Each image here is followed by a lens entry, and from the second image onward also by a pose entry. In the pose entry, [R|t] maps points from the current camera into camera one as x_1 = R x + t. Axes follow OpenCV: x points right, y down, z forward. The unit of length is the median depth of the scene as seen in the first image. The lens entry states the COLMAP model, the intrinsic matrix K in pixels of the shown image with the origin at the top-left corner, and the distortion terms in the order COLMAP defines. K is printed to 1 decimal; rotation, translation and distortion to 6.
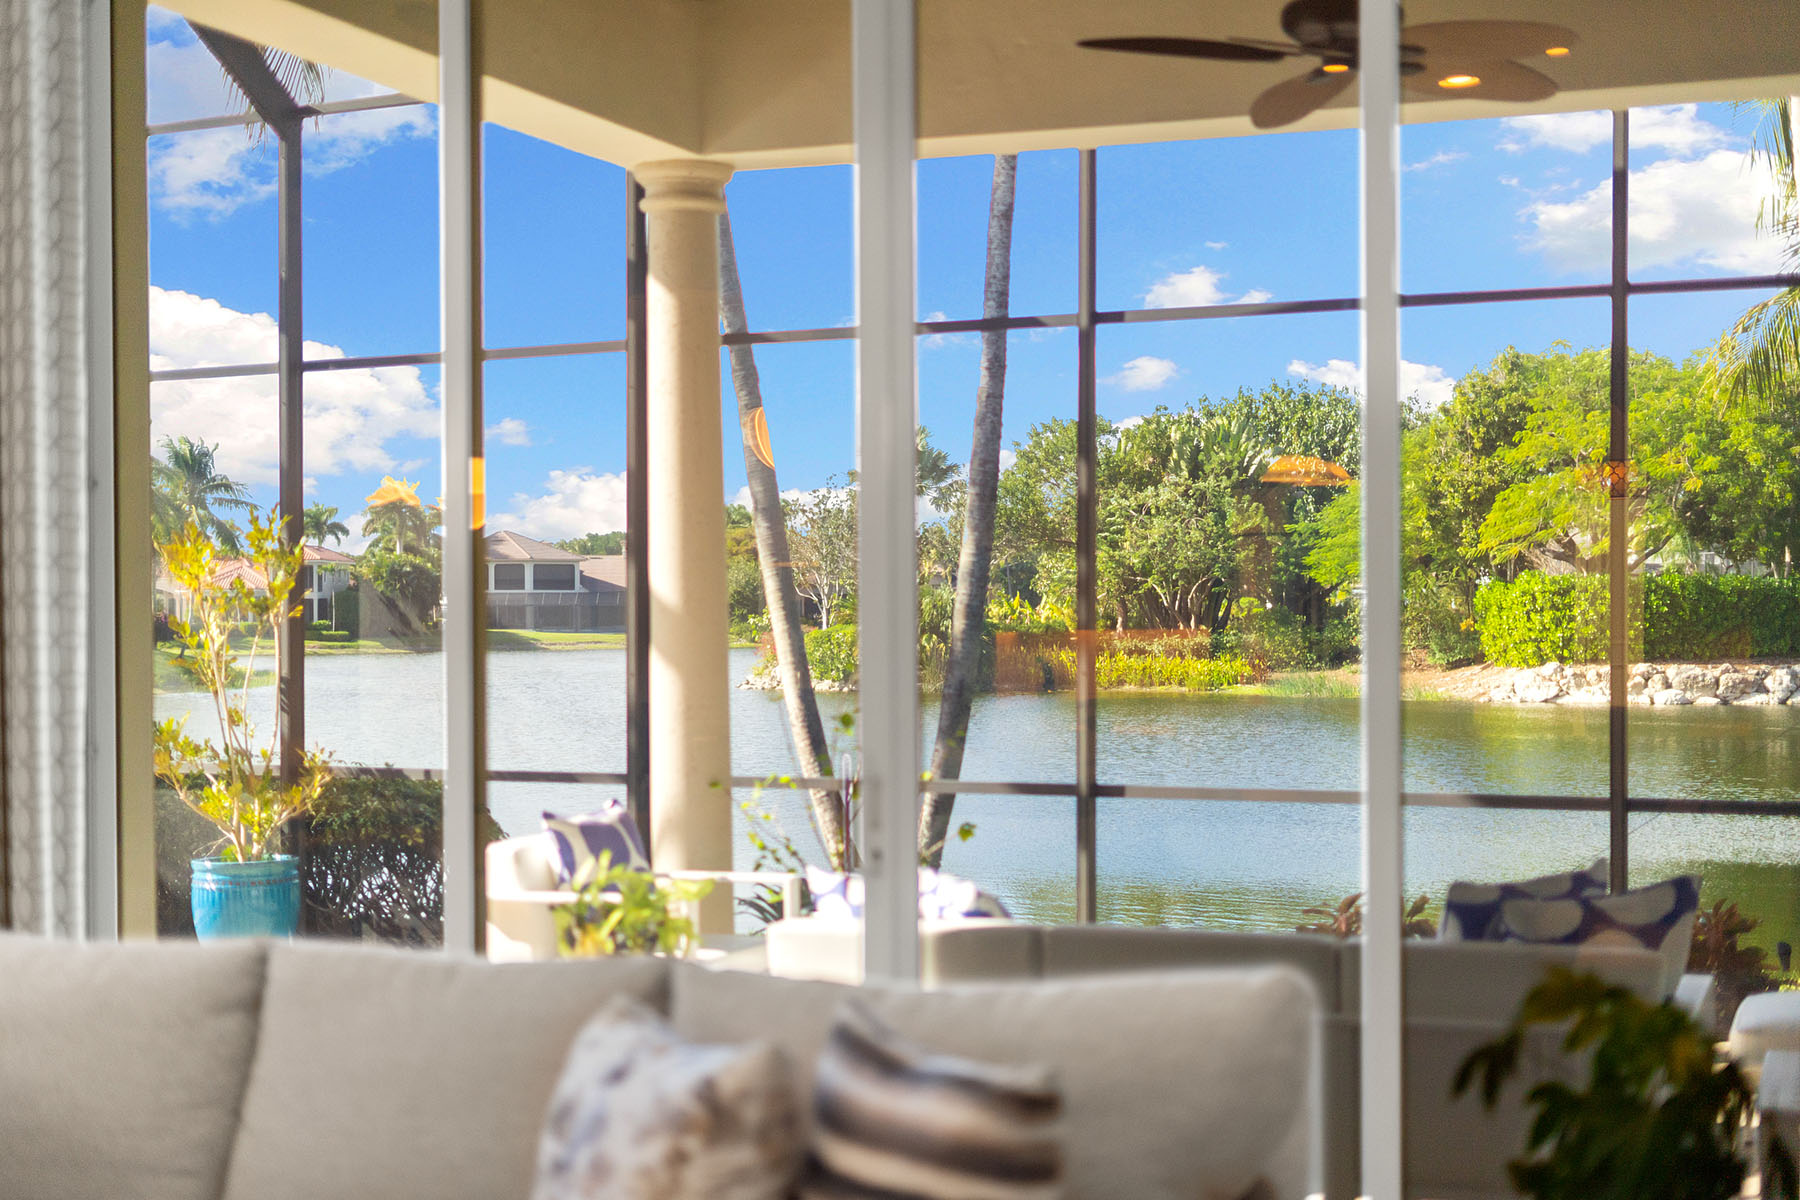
lens RADIAL K [[2602.2, 0, 900.0], [0, 2602.2, 600.0], [0, 0, 1]] dist [-0.022869, -0.037733]
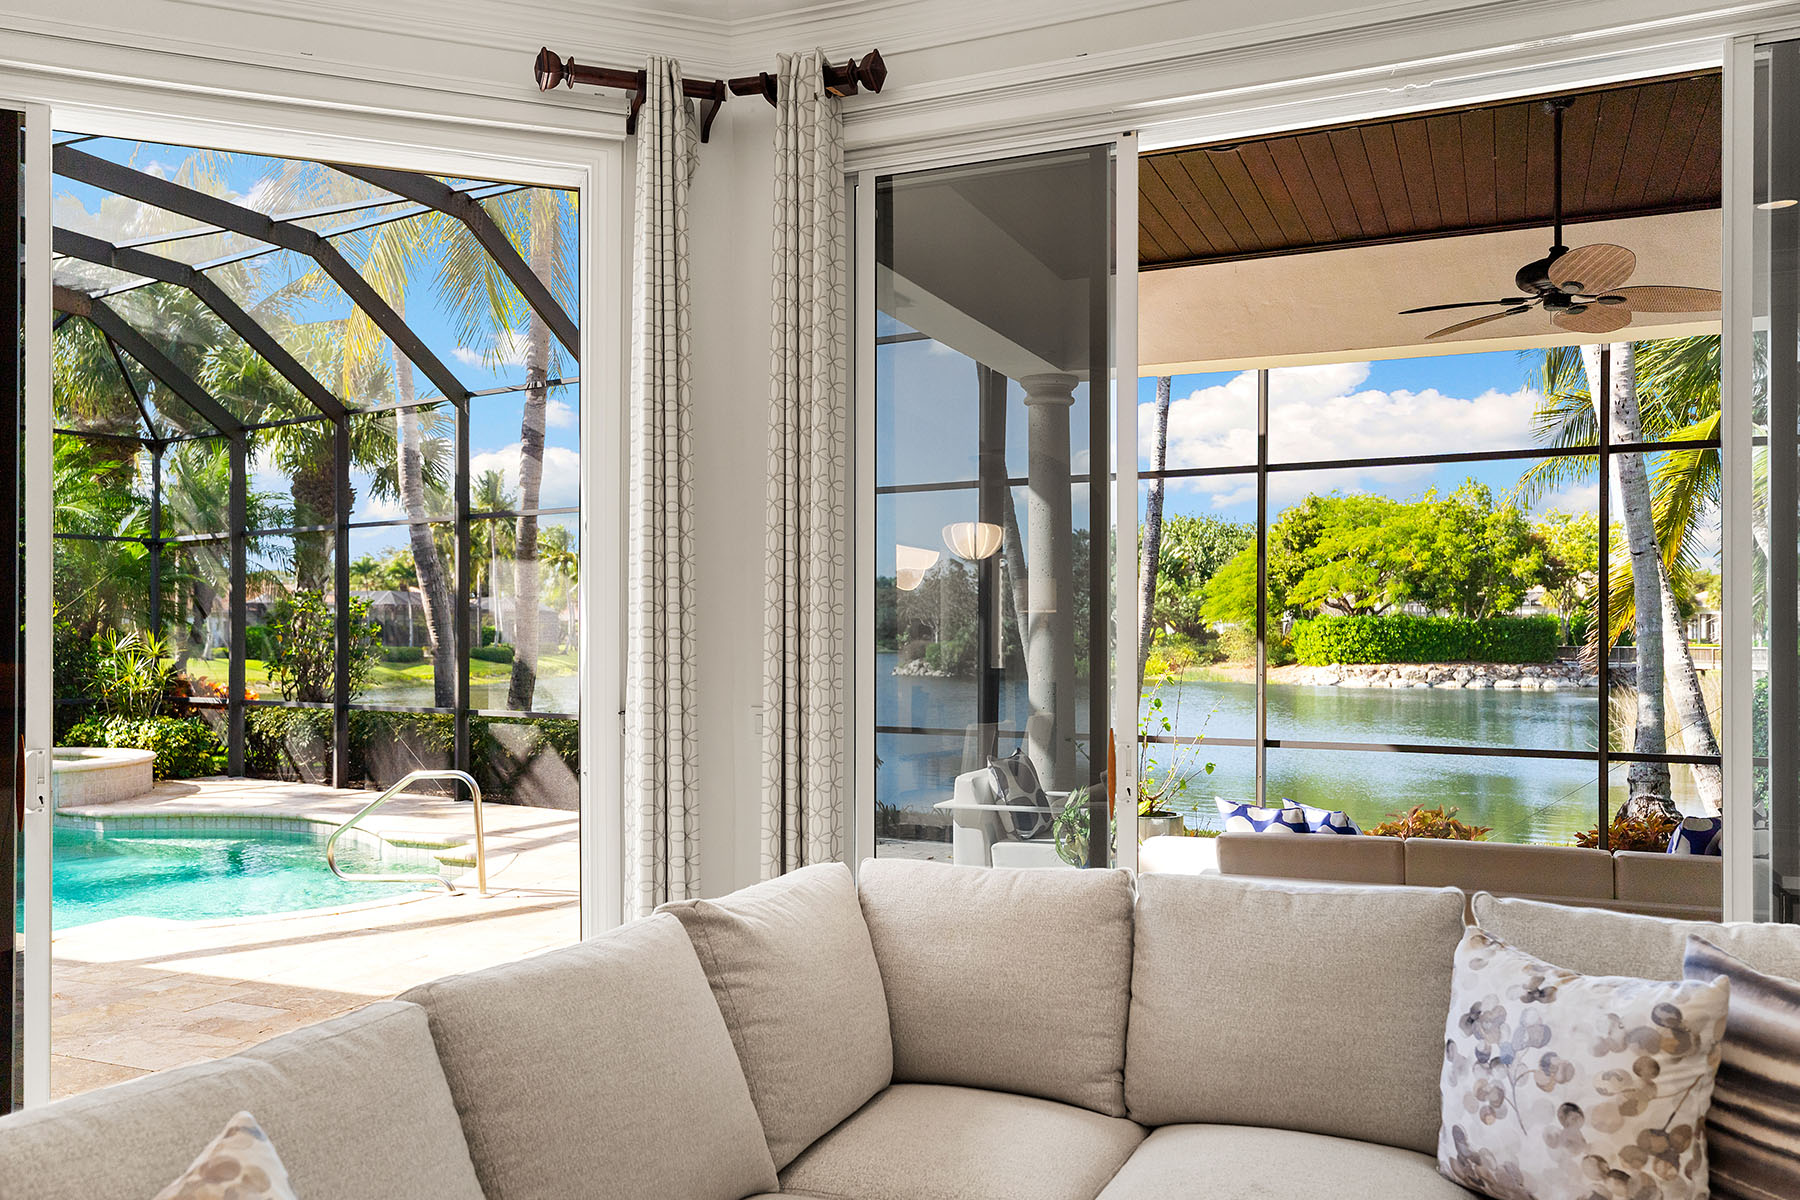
lens RADIAL K [[1372.9, 0, 893.5], [0, 1372.9, 631.7], [0, 0, 1]] dist [-0.029150, 0.061465]
pose [[0.998672, 0.005747, -0.051203, -0.014065], [-0.005580, 0.999979, 0.003392, -0.000240], [0.051221, -0.003102, 0.998683, 0.009256]]
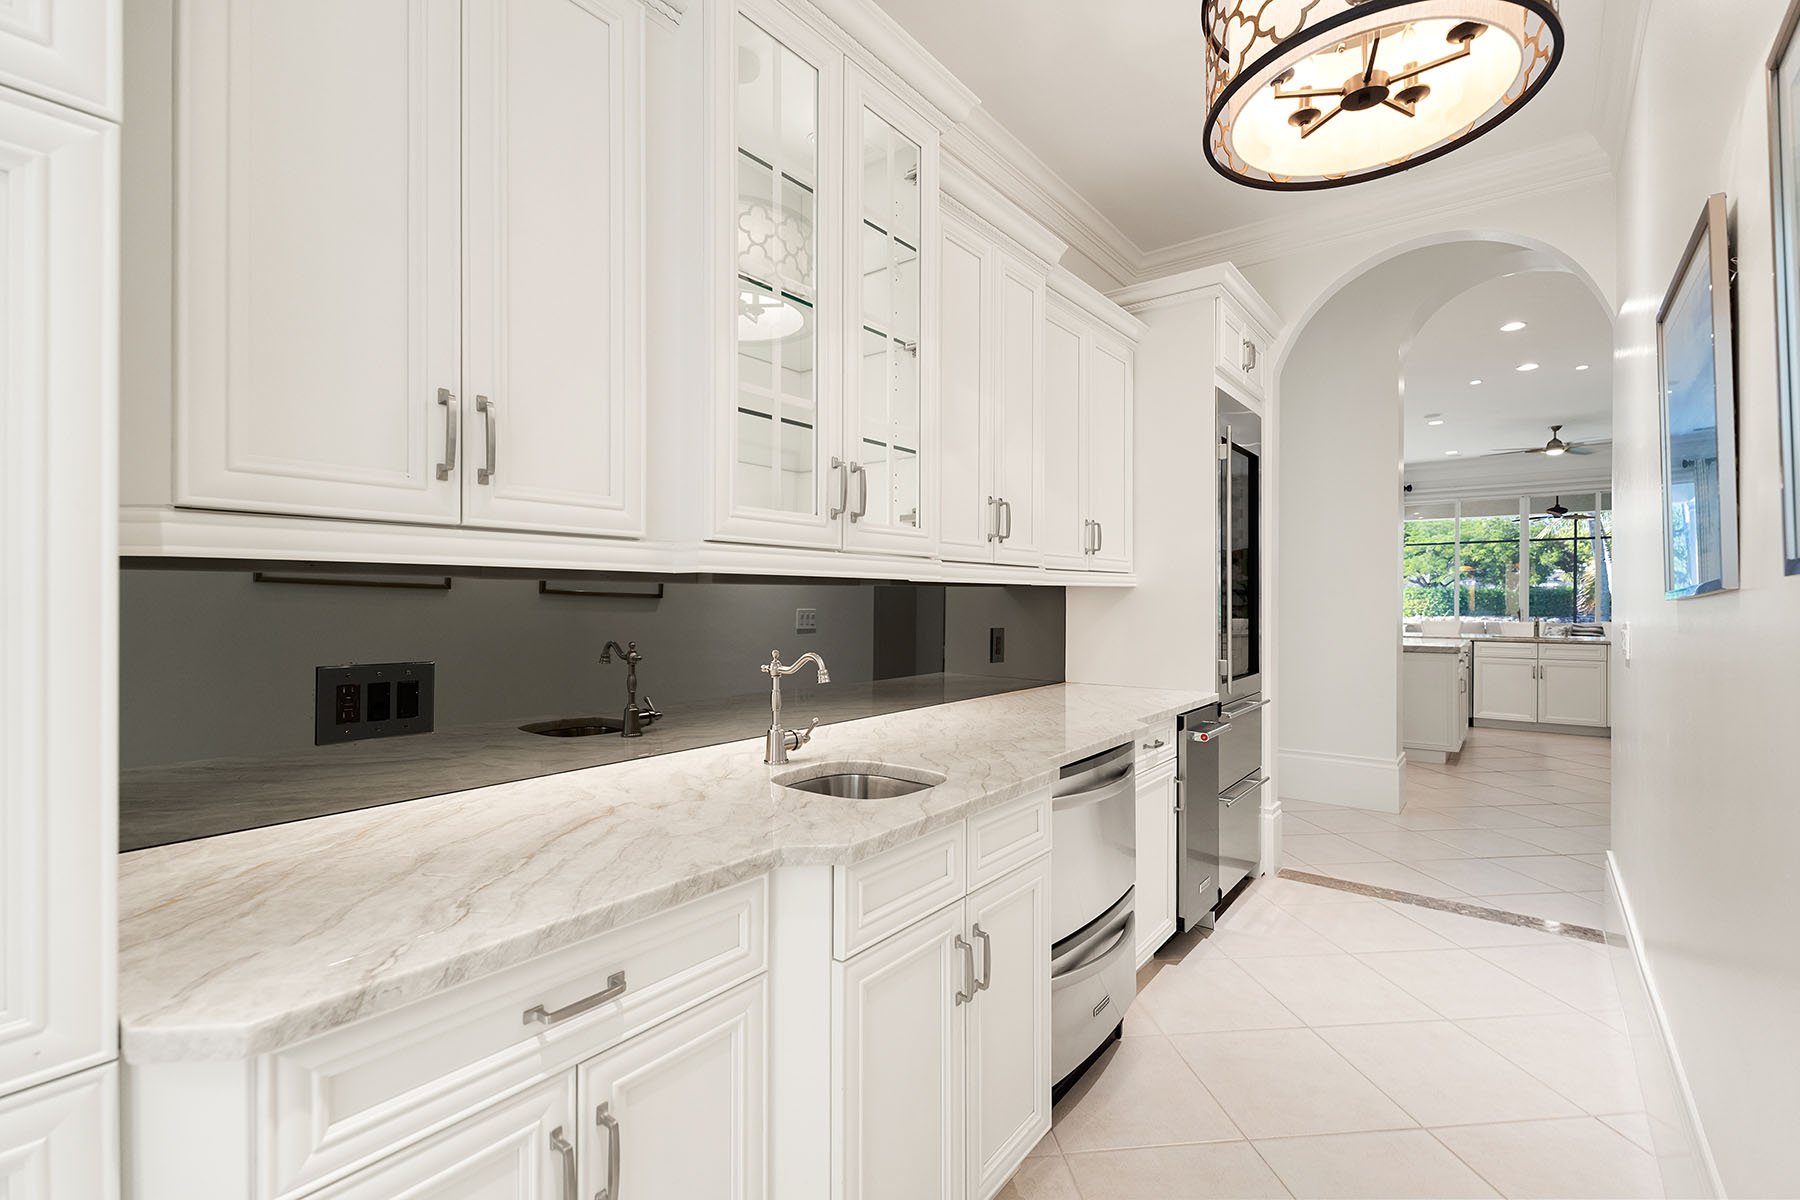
lens RADIAL K [[797.4, 0, 900.0], [0, 797.4, 600.0], [0, 0, 1]] dist [0.001974, 0.000333]
pose [[0.954941, 0.007742, -0.296694, -0.065084], [-0.005728, 0.999954, 0.007656, 0.001232], [0.296740, -0.005612, 0.954942, -0.118509]]
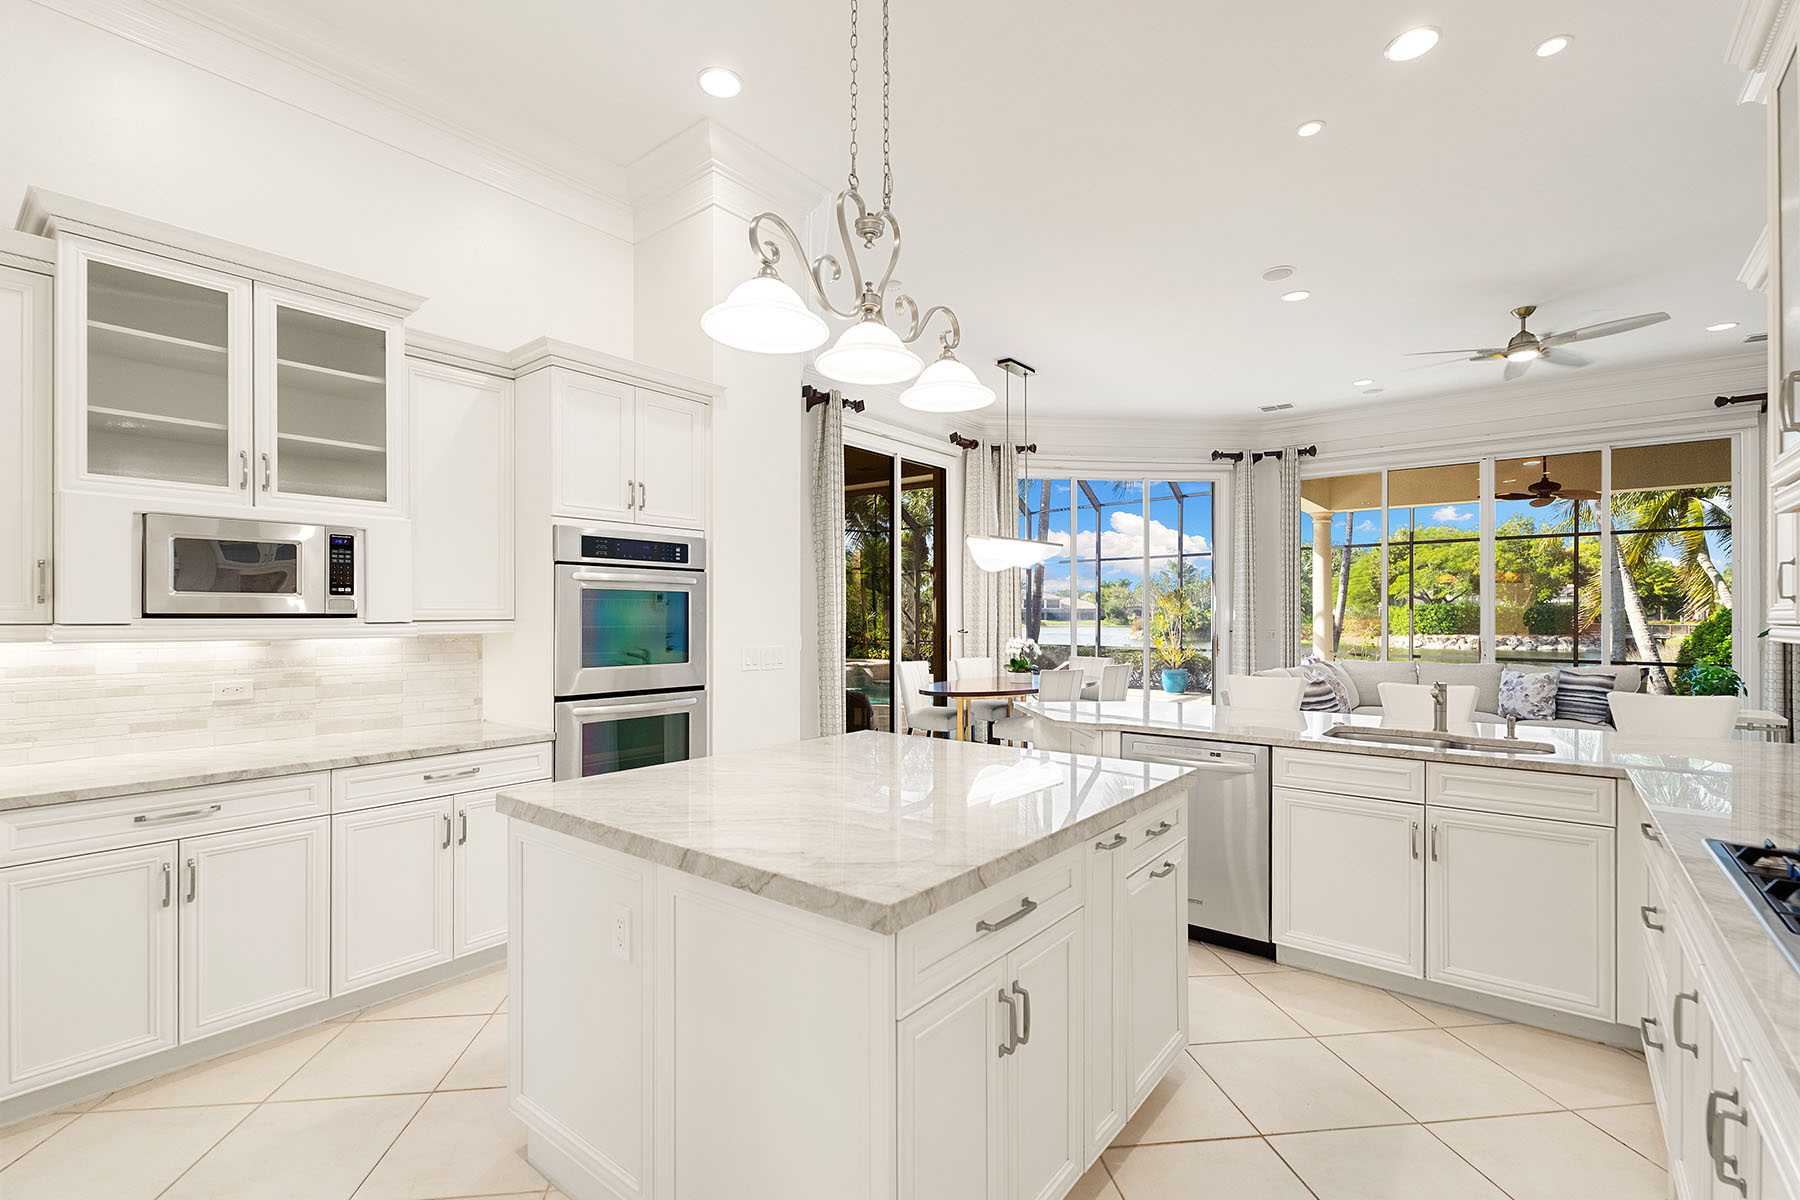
lens RADIAL K [[806.0, 0, 897.2], [0, 806.0, 613.5], [0, 0, 1]] dist [0.002780, -0.000030]
pose [[0.952510, 0.005795, -0.304453, -0.035840], [-0.004906, 0.999981, 0.003684, 0.000443], [0.304468, -0.002016, 0.952520, -0.054026]]
